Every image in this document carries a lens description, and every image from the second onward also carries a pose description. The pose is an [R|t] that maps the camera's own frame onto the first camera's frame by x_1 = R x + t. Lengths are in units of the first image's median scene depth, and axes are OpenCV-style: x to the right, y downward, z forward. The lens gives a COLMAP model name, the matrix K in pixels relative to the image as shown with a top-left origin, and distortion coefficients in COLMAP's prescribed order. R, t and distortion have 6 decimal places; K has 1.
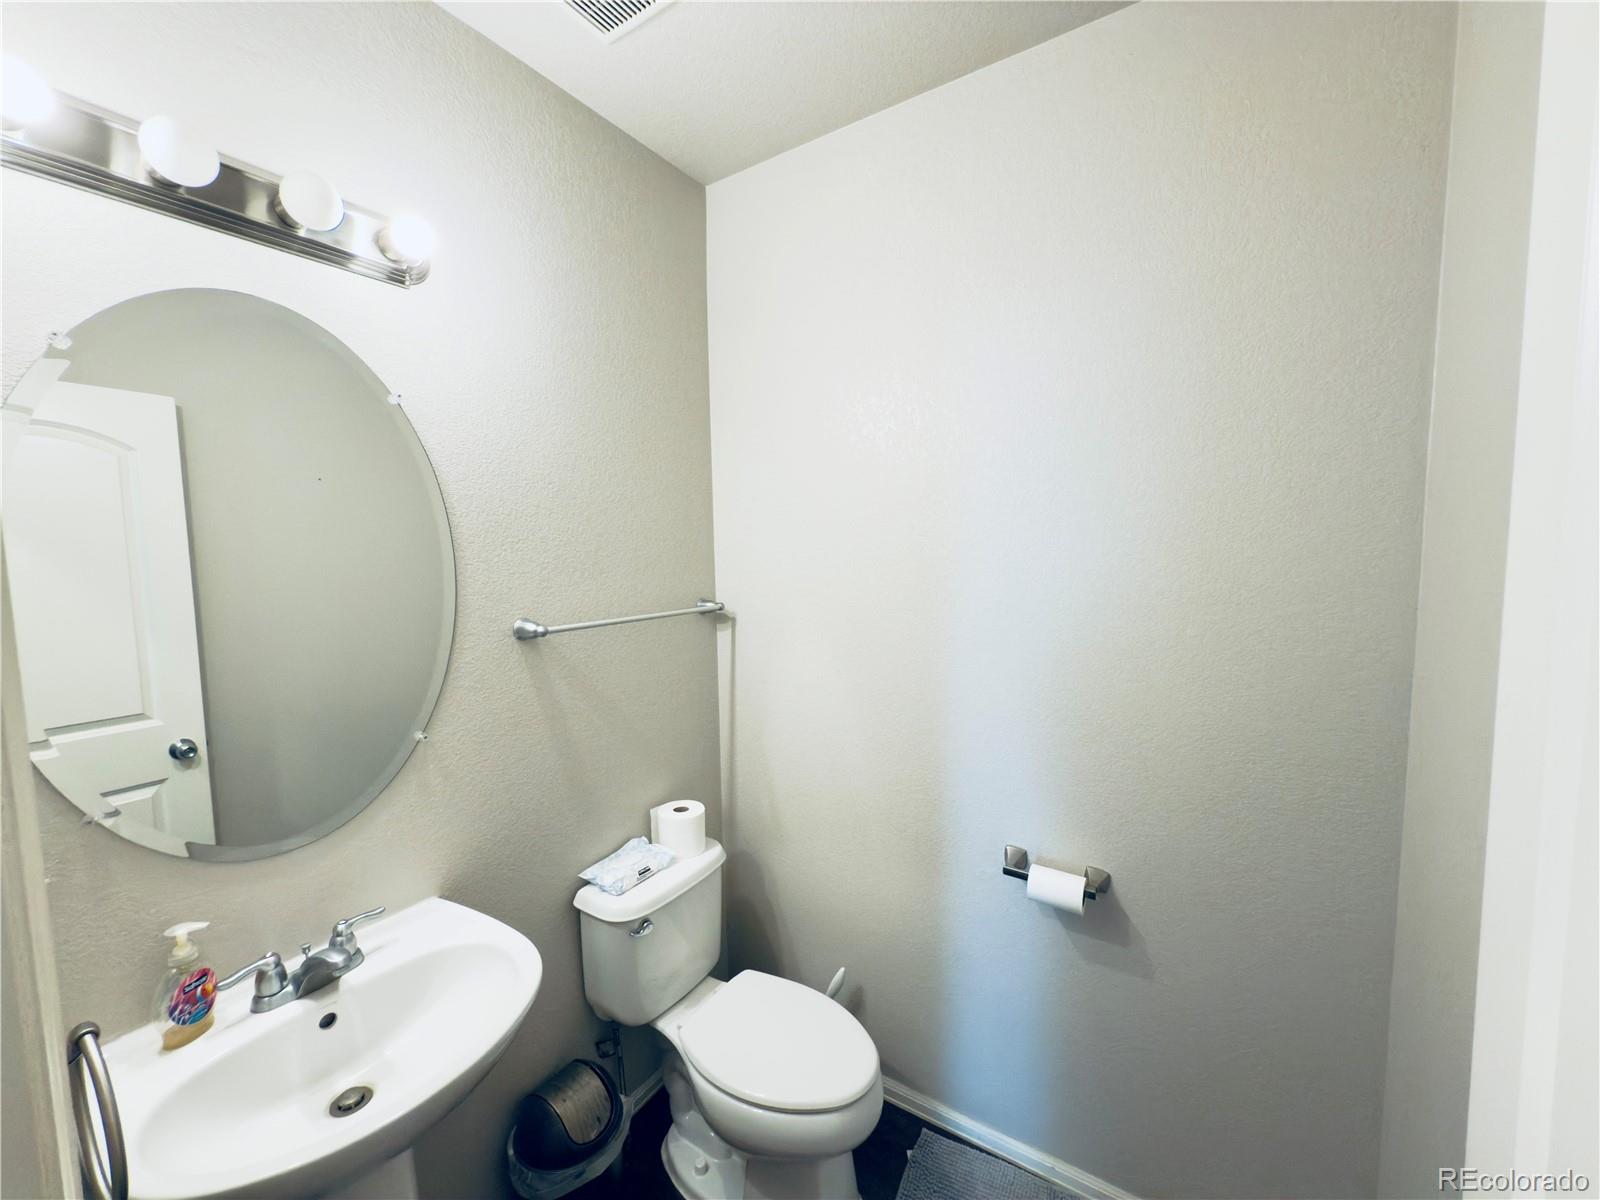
lens RADIAL K [[641.0, 0, 798.3], [0, 641.0, 601.8], [0, 0, 1]] dist [-0.000008, 0.000191]
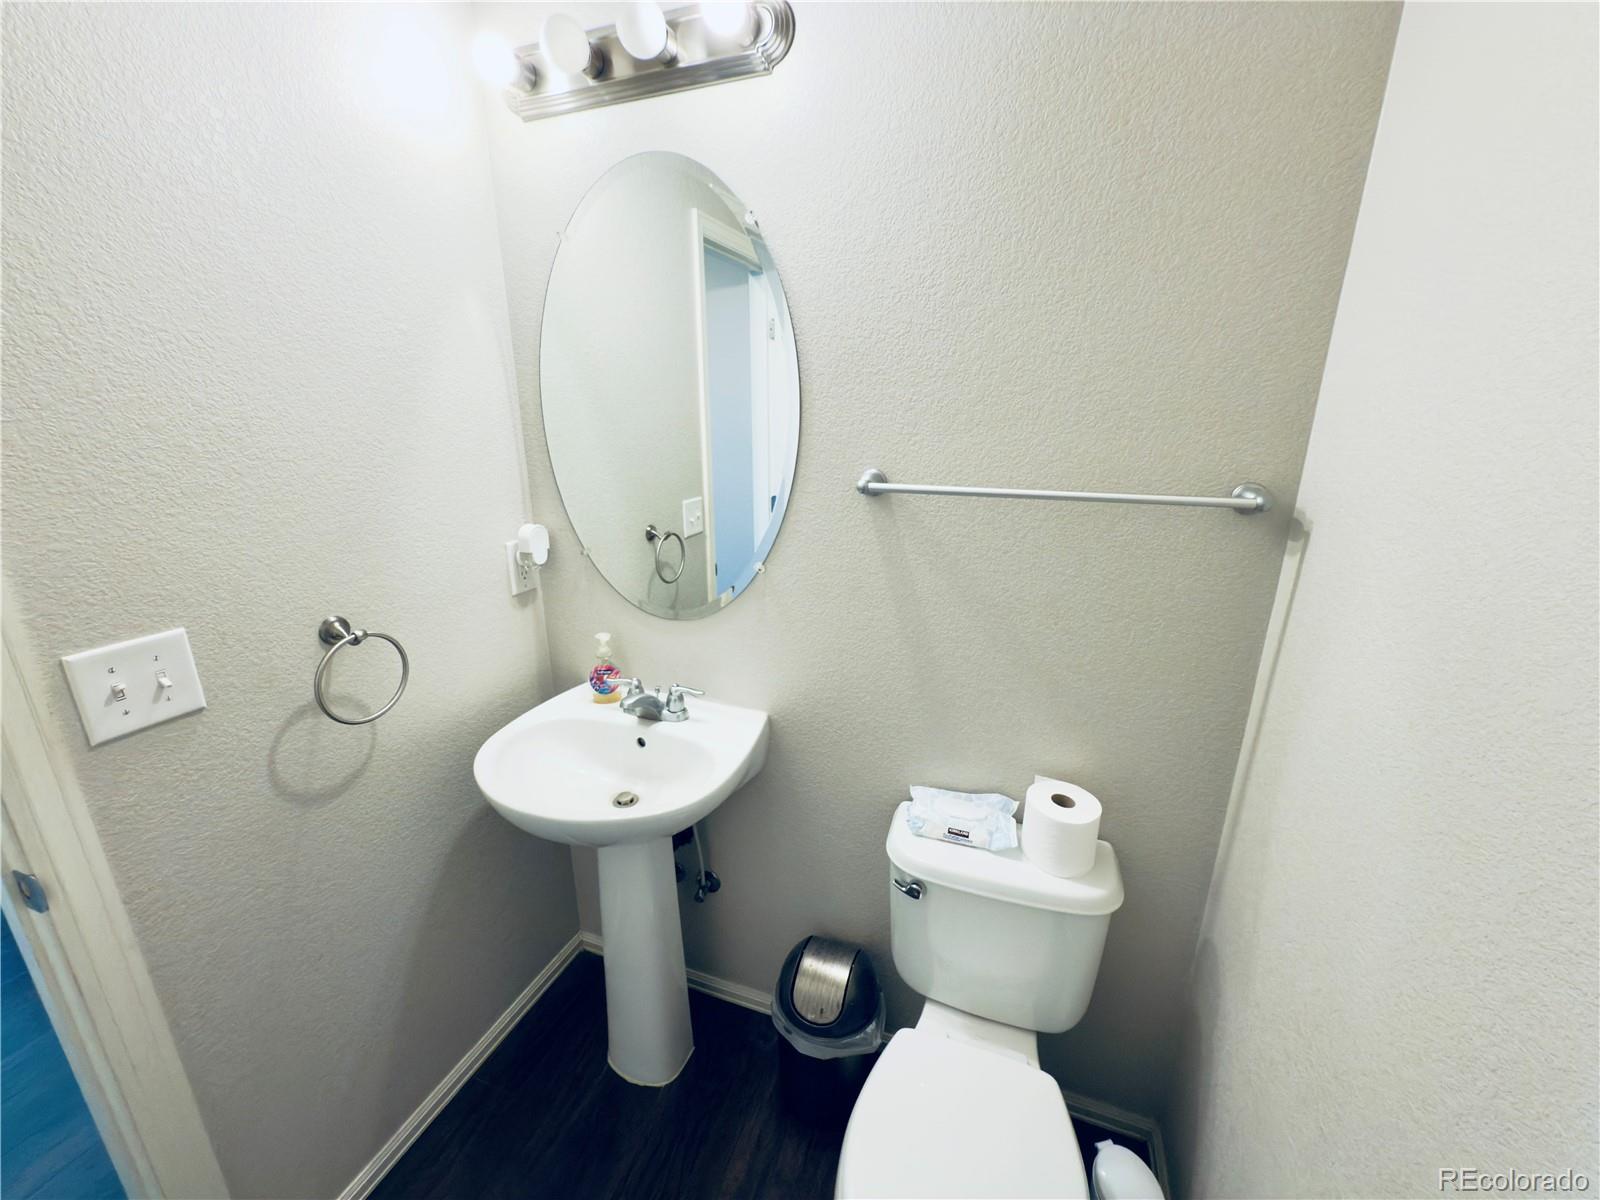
lens RADIAL K [[641.0, 0, 799.4], [0, 641.0, 599.1], [0, 0, 1]] dist [-0.000008, 0.000191]
pose [[0.211098, 0.297094, -0.931221, 0.347090], [-0.085771, 0.954645, 0.285124, -0.038980], [0.973694, 0.019682, 0.227006, 0.667844]]
